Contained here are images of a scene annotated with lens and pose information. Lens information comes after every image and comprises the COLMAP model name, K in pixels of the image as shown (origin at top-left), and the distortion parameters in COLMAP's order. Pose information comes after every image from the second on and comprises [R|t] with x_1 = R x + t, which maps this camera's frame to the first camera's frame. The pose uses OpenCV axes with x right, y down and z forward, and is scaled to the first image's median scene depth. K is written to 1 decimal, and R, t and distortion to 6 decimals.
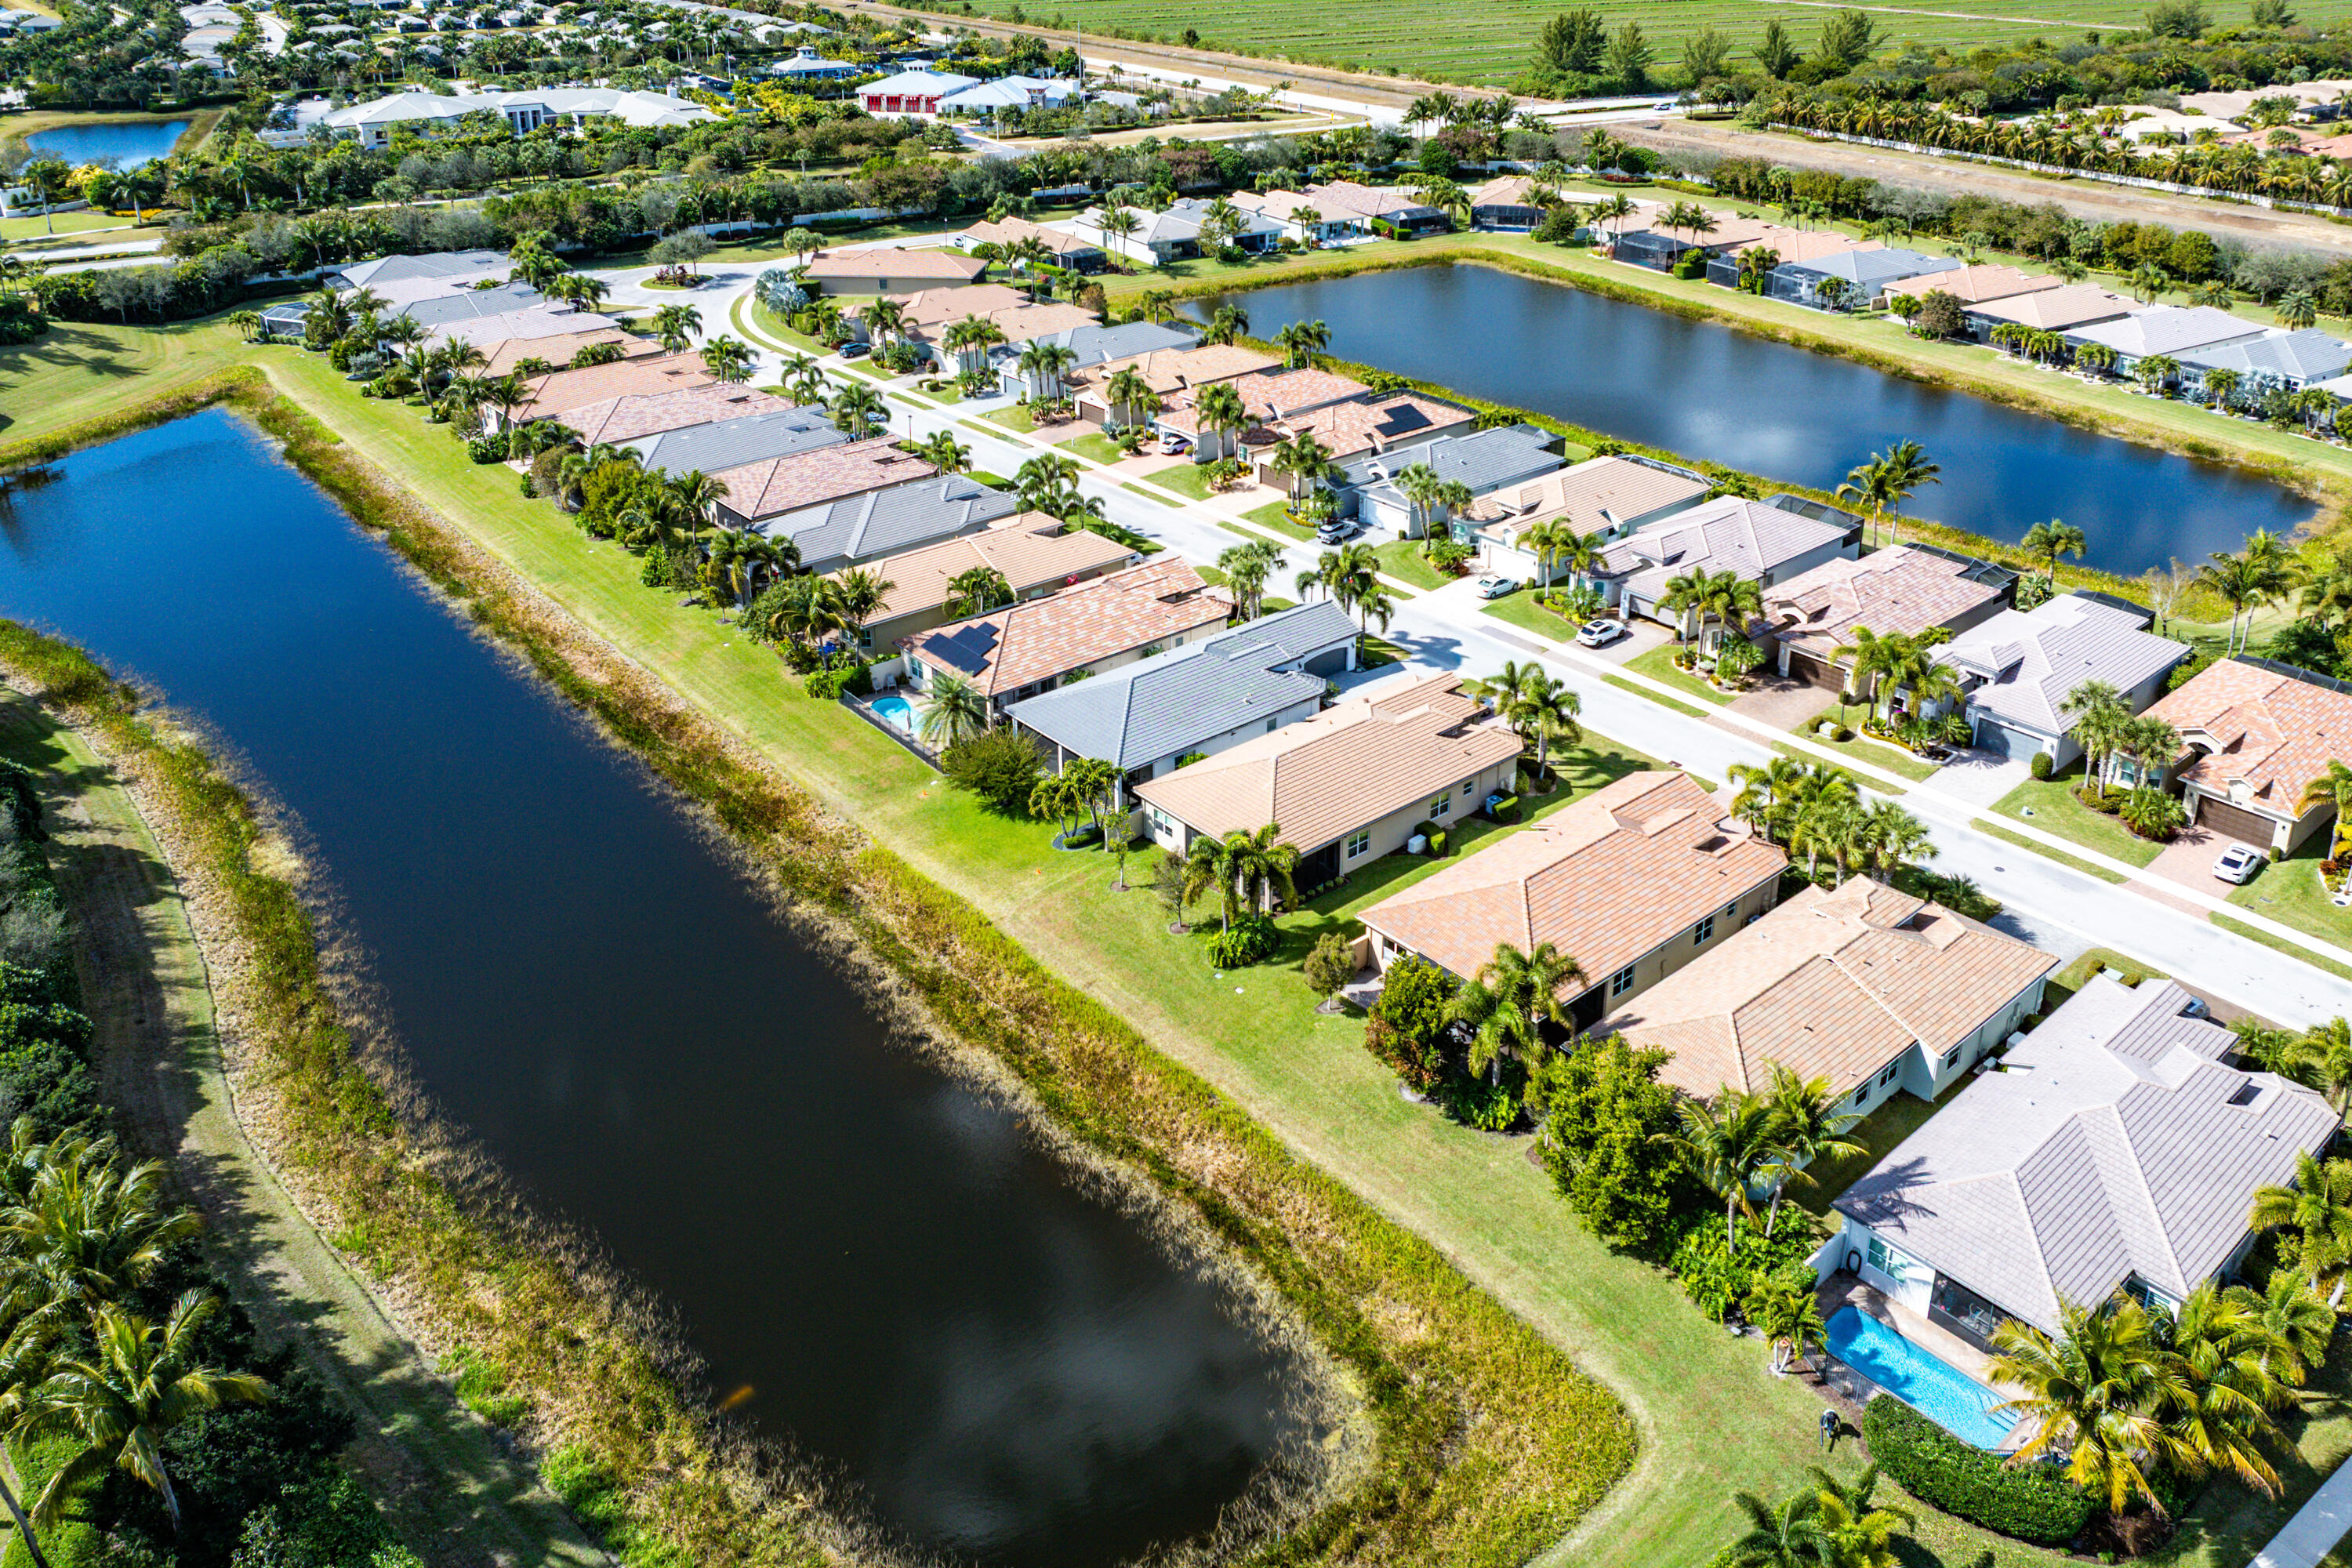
lens RADIAL K [[1714.1, 0, 1179.7], [0, 1714.1, 717.7], [0, 0, 1]] dist [-0.025465, 0.007434]
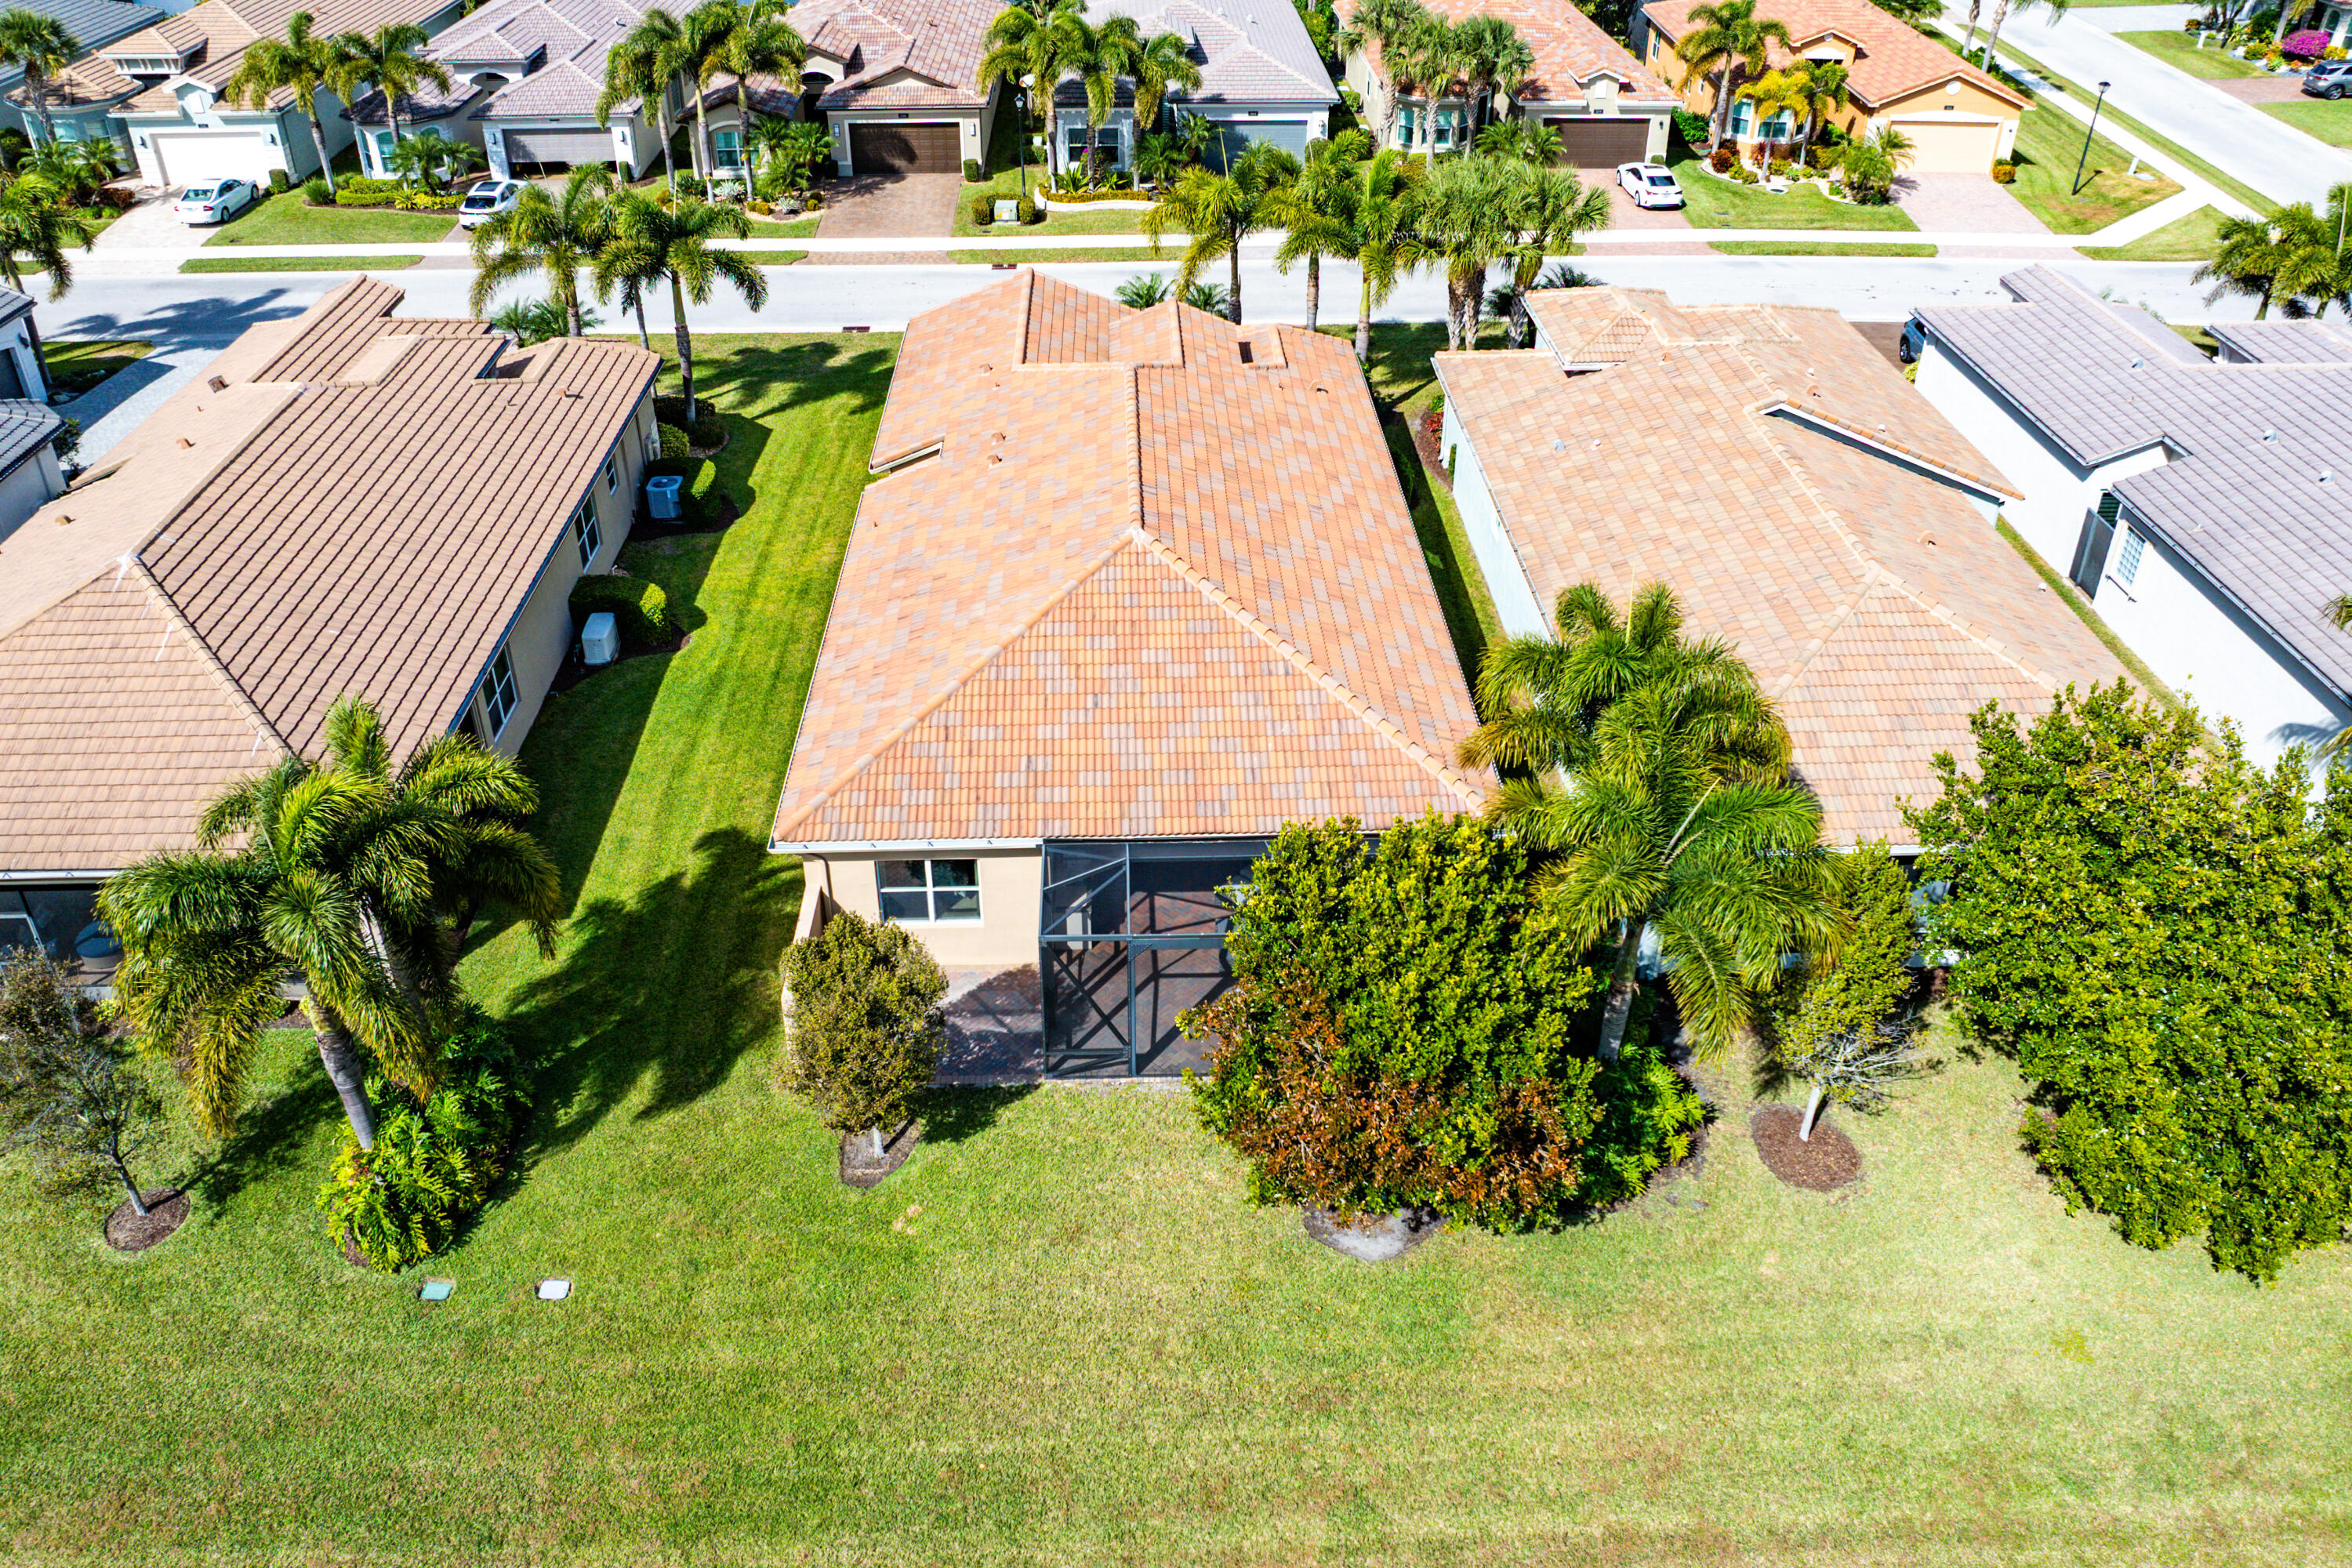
lens RADIAL K [[1714.1, 0, 1179.7], [0, 1714.1, 717.7], [0, 0, 1]] dist [-0.025465, 0.007434]
pose [[0.617312, -0.424456, 0.662392, -0.042111], [0.342828, 0.902956, 0.259112, 0.035062], [-0.708092, 0.067133, 0.702921, 0.641679]]
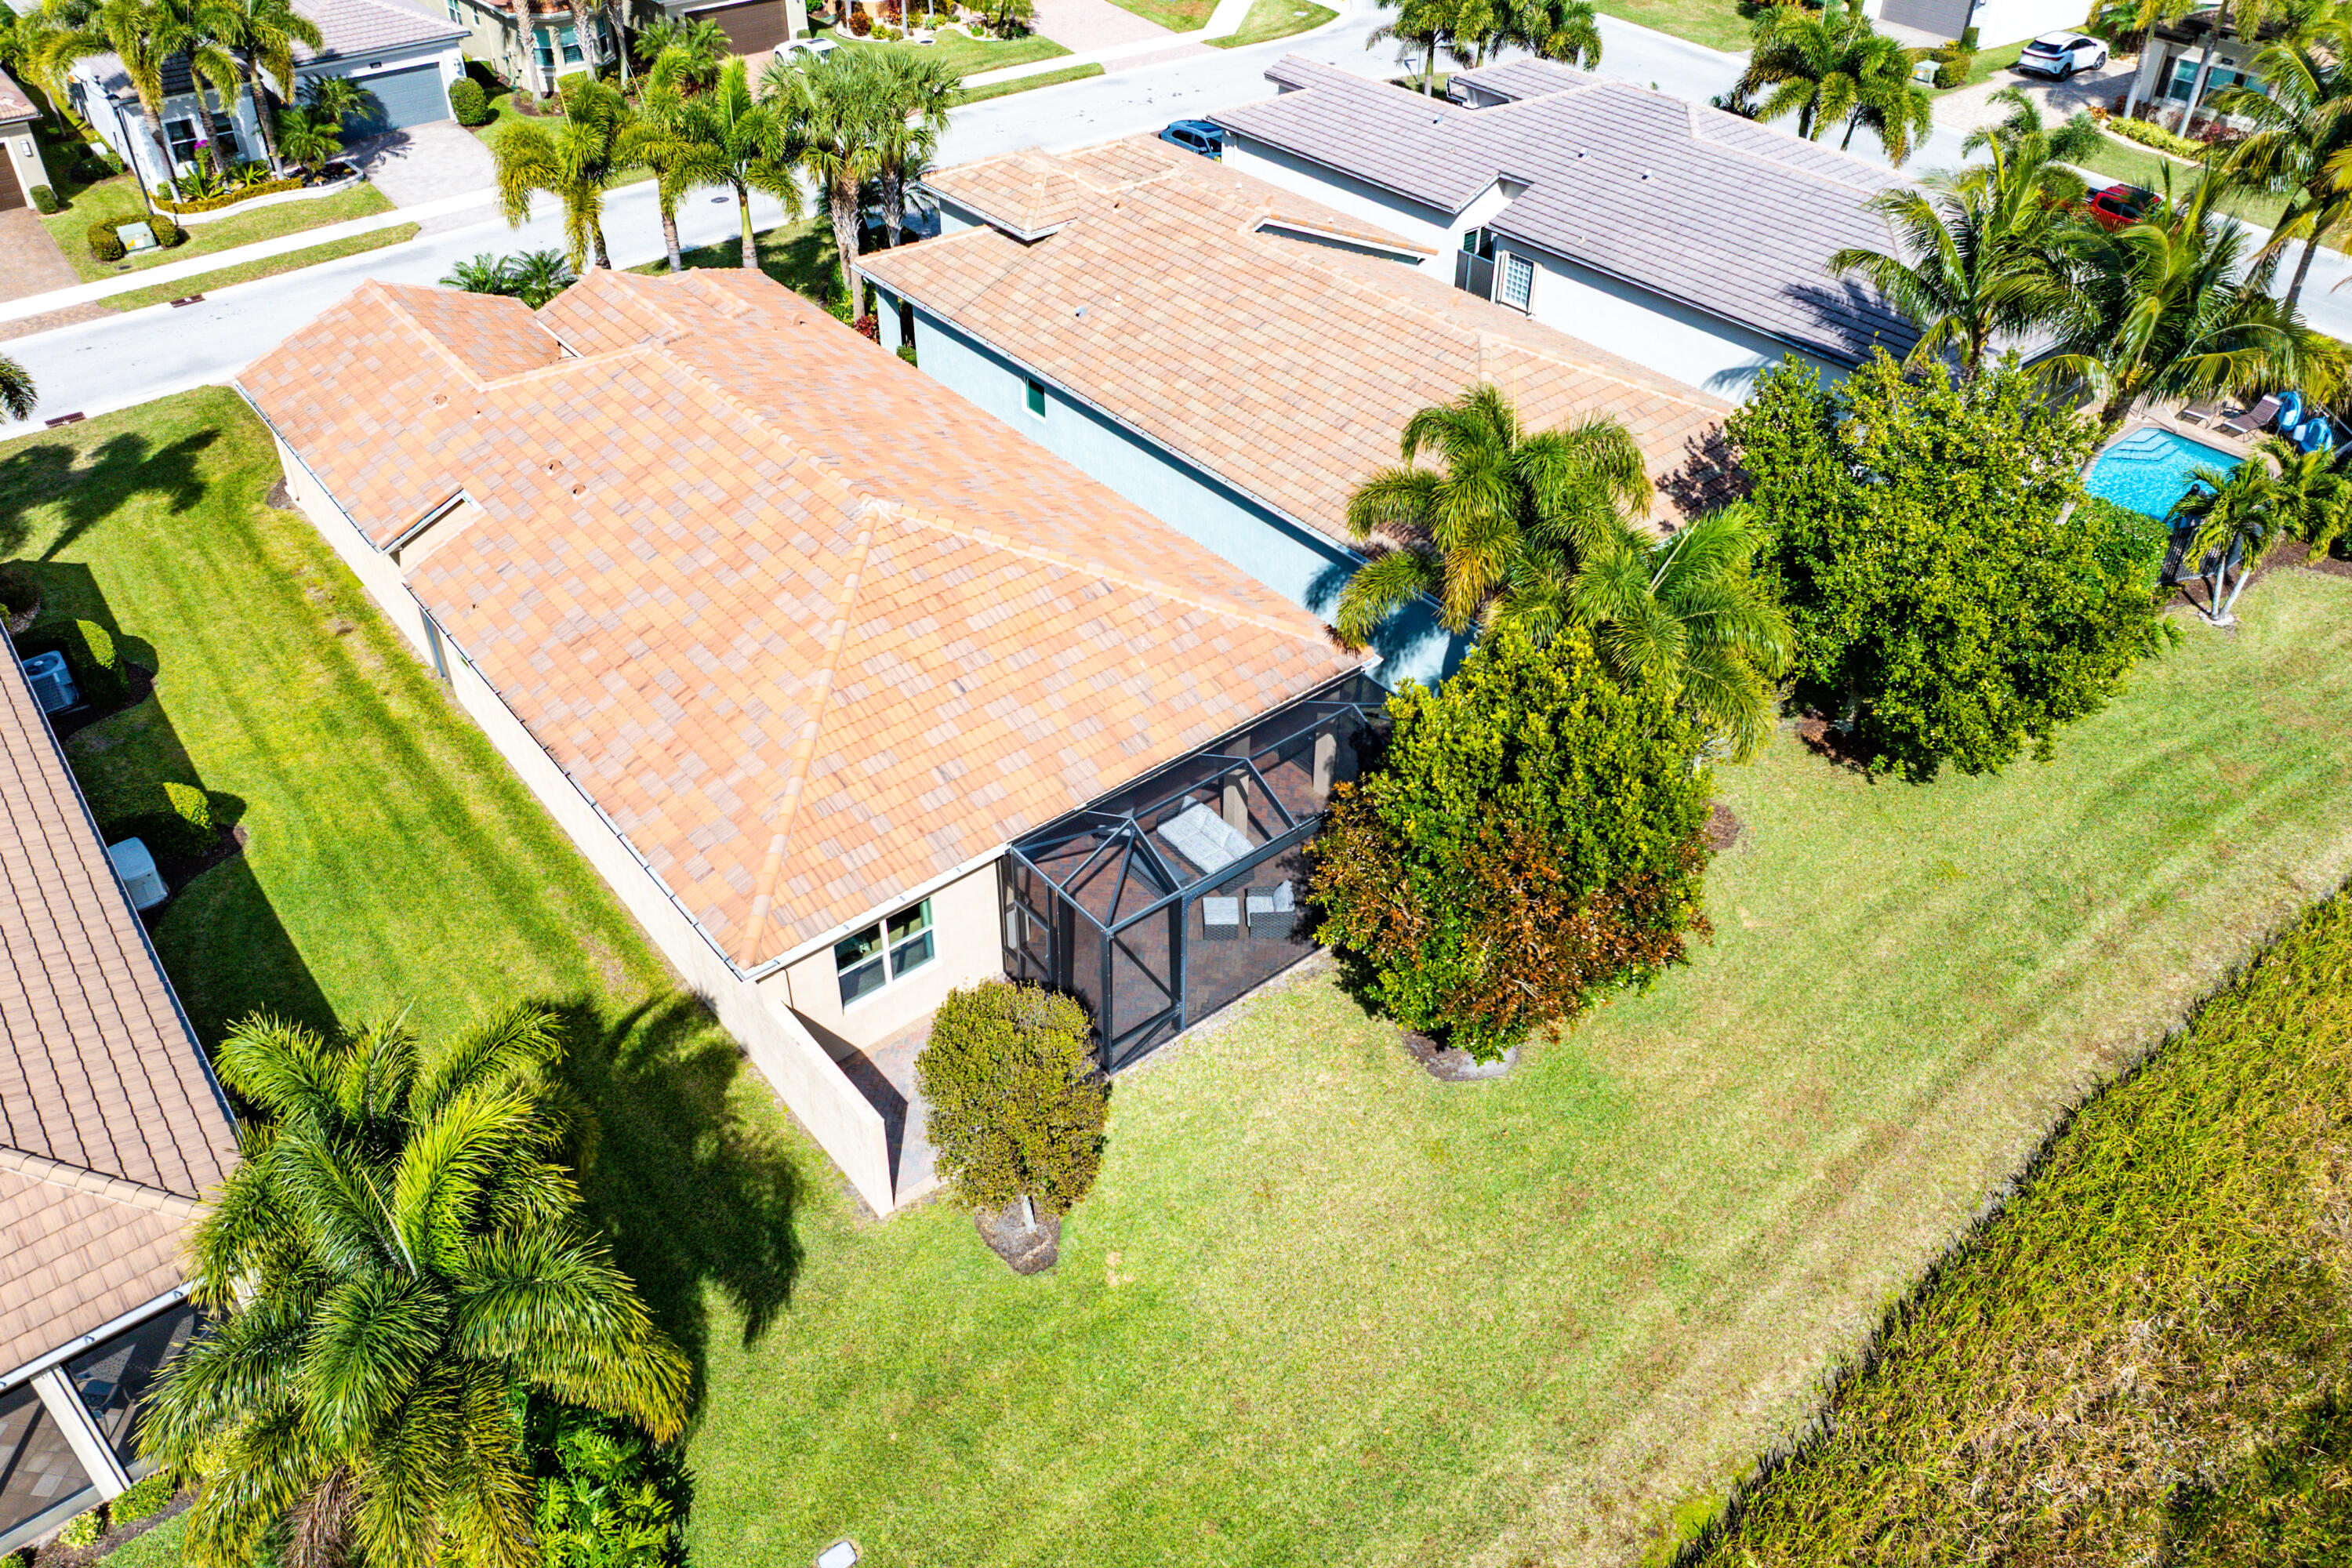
lens RADIAL K [[1772.8, 0, 1162.2], [0, 1772.8, 648.6], [0, 0, 1]] dist [-0.038214, 0.002614]
pose [[0.023008, -0.558005, 0.829518, -0.080604], [0.446425, 0.748152, 0.490889, -0.021886], [-0.894525, 0.359024, 0.266321, 0.752992]]
